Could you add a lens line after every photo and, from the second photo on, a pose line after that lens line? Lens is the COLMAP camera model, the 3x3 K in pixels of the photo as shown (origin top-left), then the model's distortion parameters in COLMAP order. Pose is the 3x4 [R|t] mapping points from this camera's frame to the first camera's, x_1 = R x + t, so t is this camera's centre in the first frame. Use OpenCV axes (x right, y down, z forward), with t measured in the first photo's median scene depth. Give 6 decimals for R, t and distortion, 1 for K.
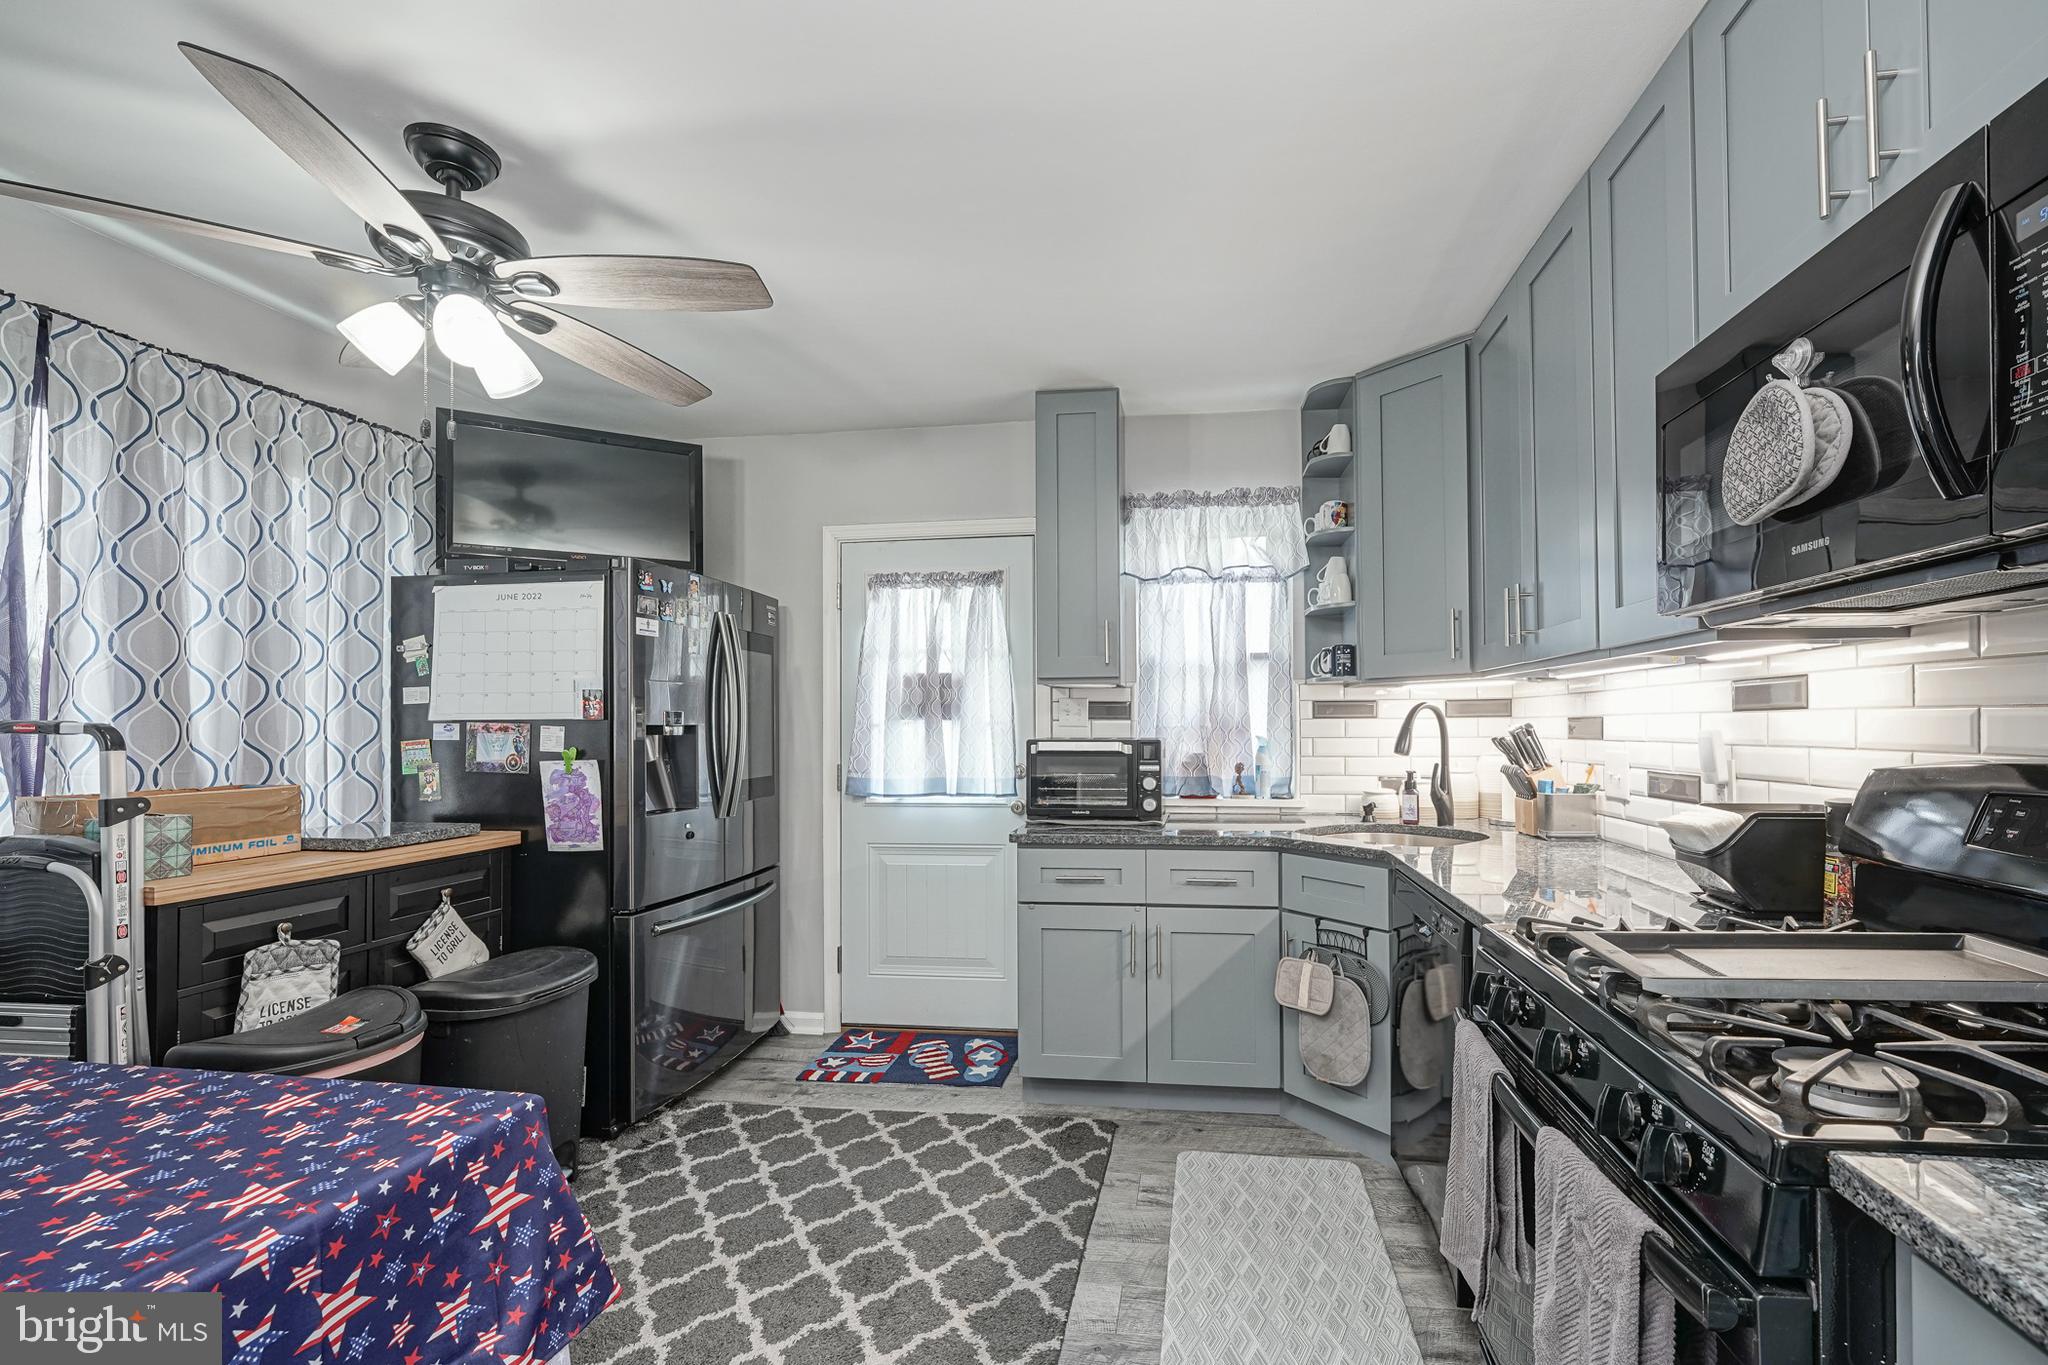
lens RADIAL K [[827.8, 0, 1083.3], [0, 827.8, 715.8], [0, 0, 1]] dist [-0.003036, 0.000924]
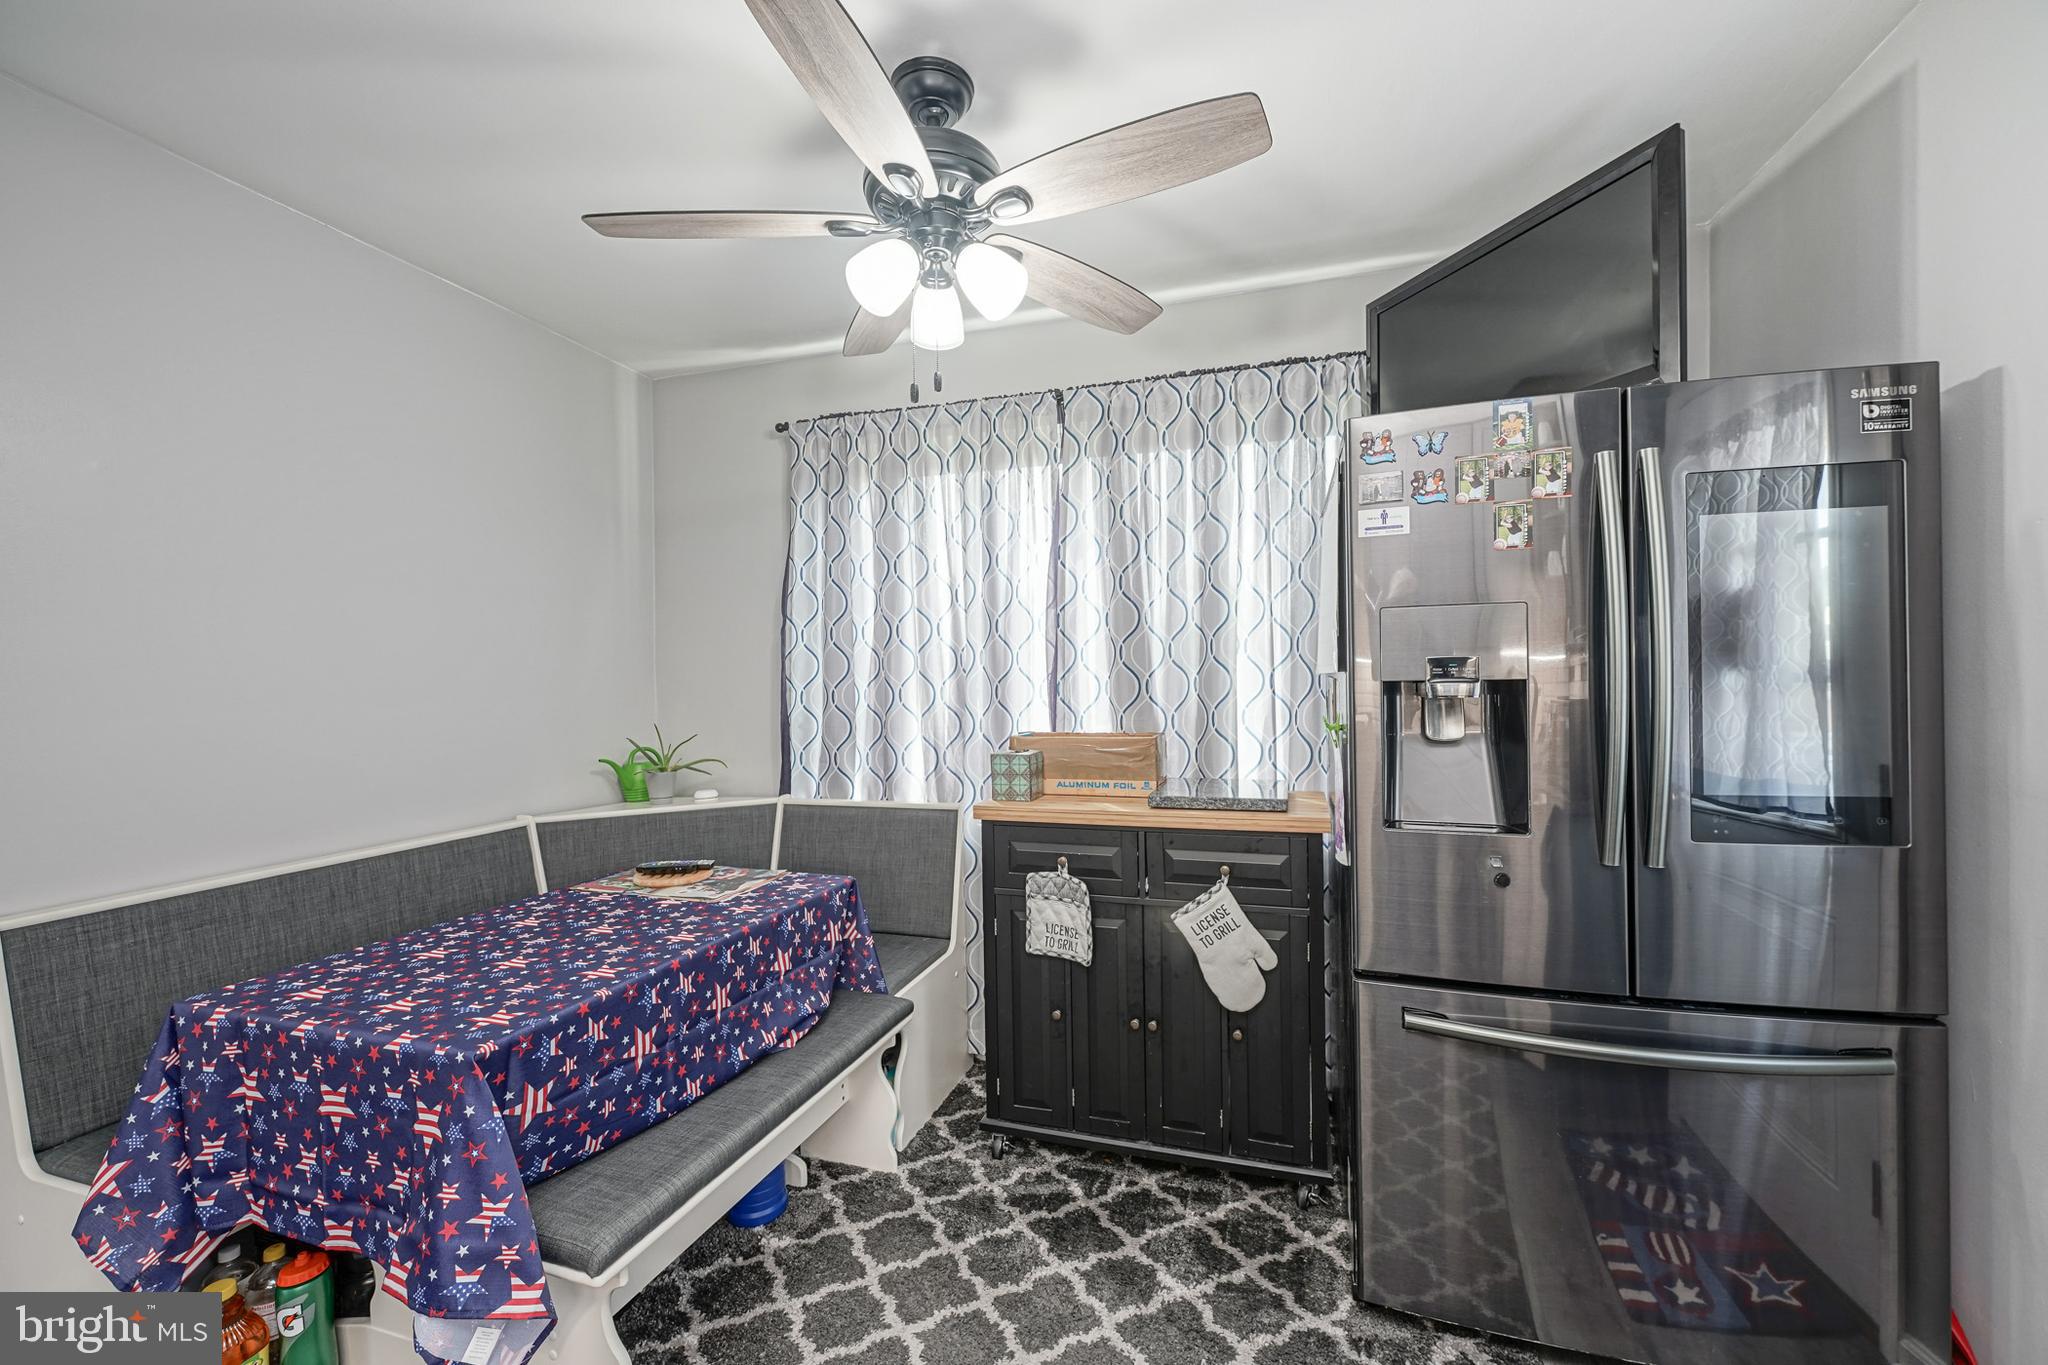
lens RADIAL K [[827.8, 0, 1067.8], [0, 827.8, 682.8], [0, 0, 1]] dist [-0.003036, 0.000924]
pose [[-0.139708, 0.010931, -0.990132, 0.143297], [0.024765, 0.999665, 0.007542, 0.001956], [0.989883, -0.023467, -0.139932, 1.053263]]
